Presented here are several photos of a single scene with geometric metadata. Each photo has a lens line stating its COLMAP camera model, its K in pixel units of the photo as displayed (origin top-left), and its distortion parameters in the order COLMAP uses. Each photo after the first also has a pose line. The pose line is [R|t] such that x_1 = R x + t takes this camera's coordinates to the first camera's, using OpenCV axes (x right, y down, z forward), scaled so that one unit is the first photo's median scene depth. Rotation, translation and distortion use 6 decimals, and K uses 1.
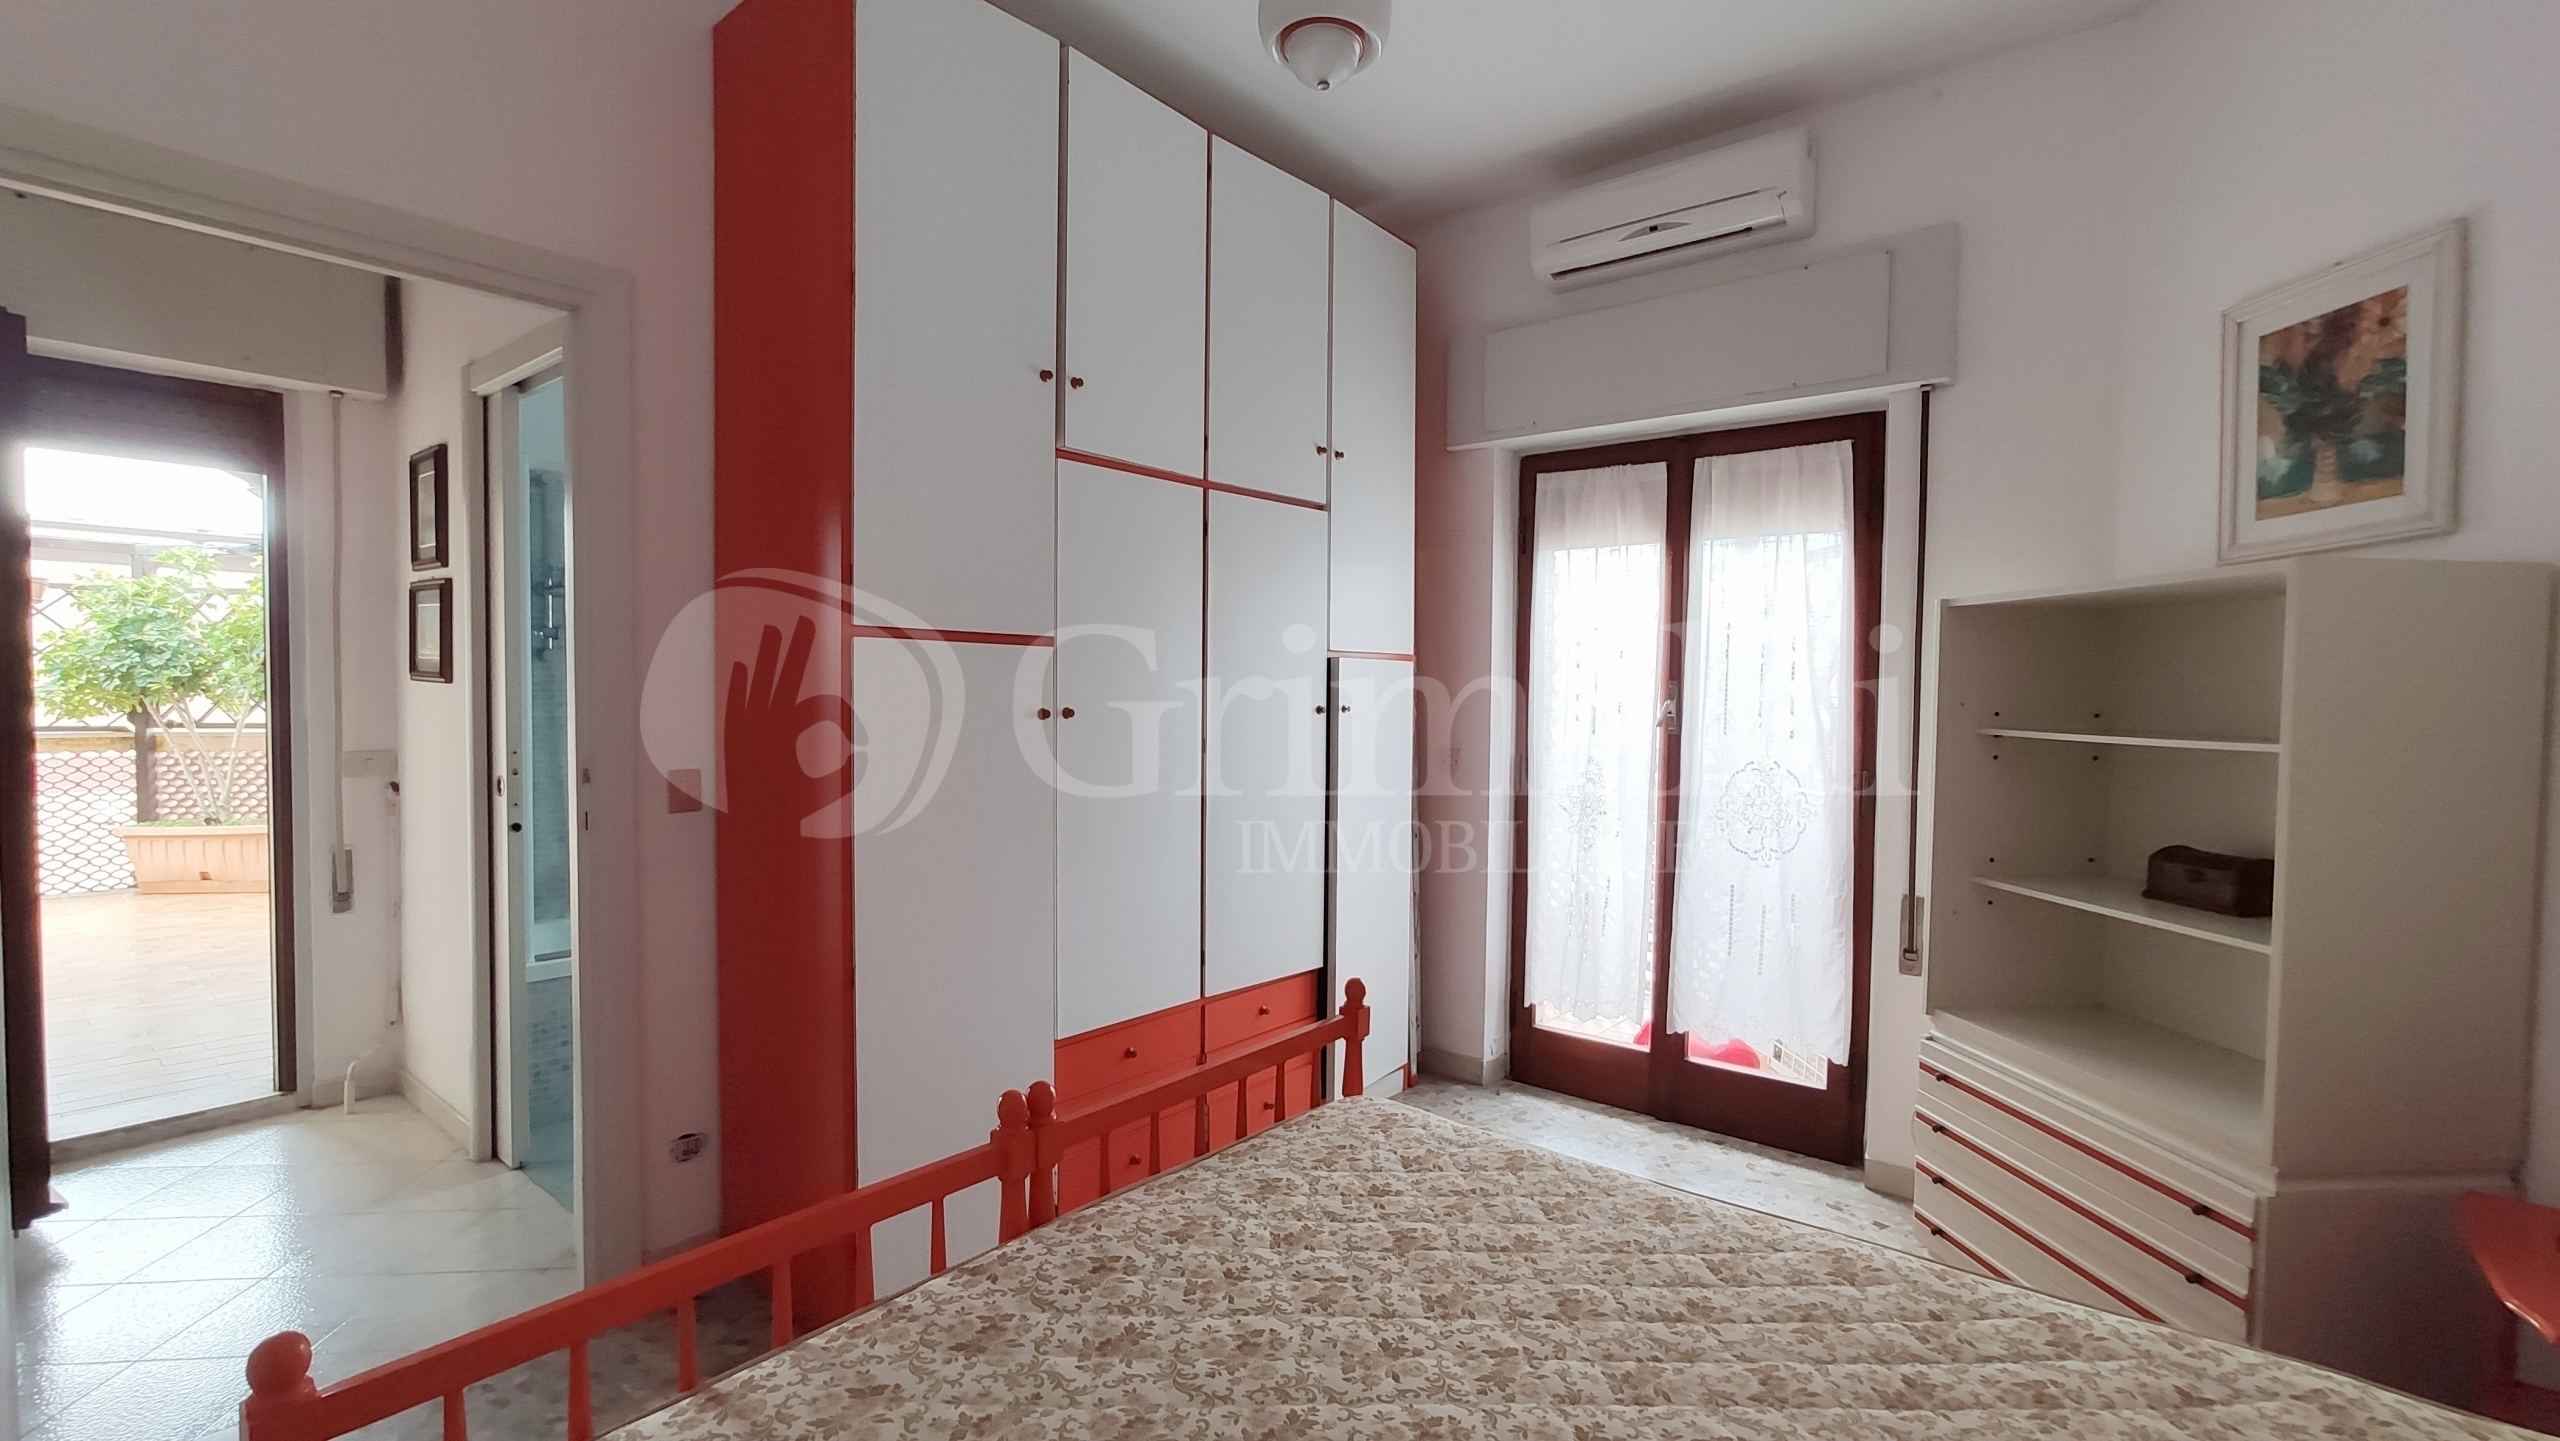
lens RADIAL K [[1117.6, 0, 1286.3], [0, 1117.6, 723.8], [0, 0, 1]] dist [-0.052994, 0.031095]
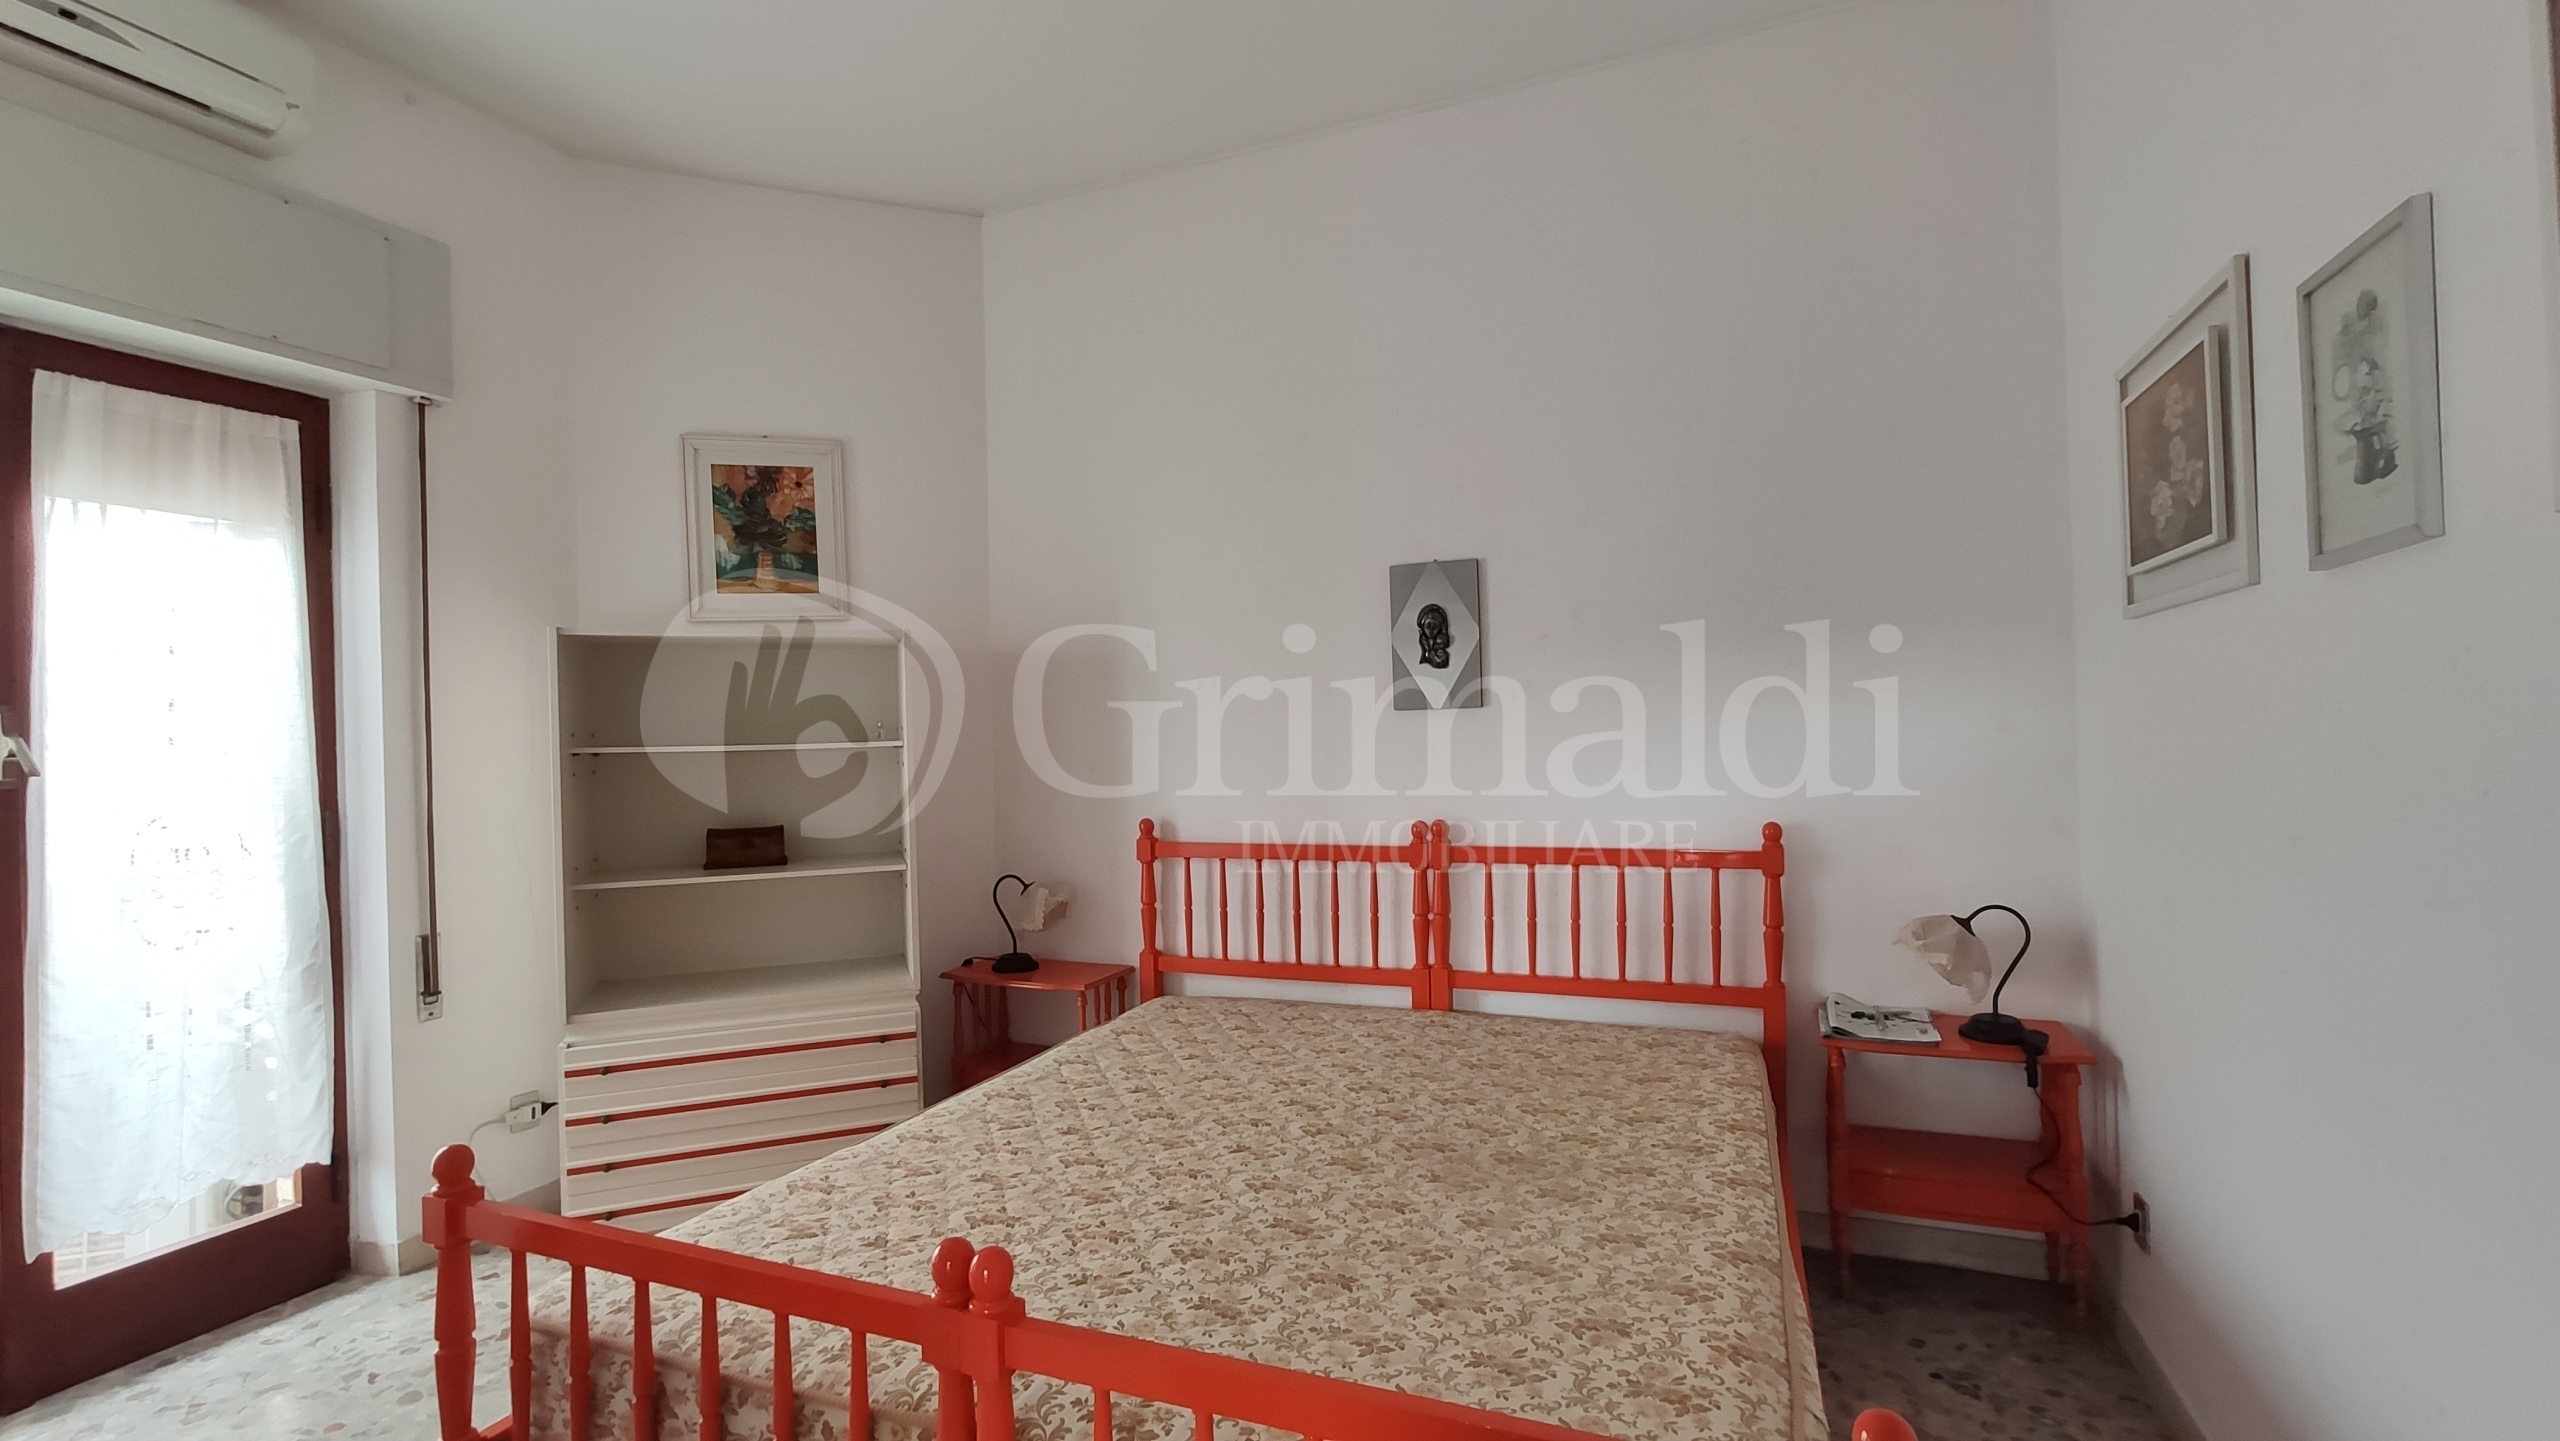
lens RADIAL K [[1117.6, 0, 1286.3], [0, 1117.6, 723.8], [0, 0, 1]] dist [-0.052994, 0.031095]
pose [[-0.288885, -0.001576, 0.957362, -0.696838], [0.049488, 0.998637, 0.016577, -0.004299], [-0.956084, 0.052167, -0.288413, 0.720350]]
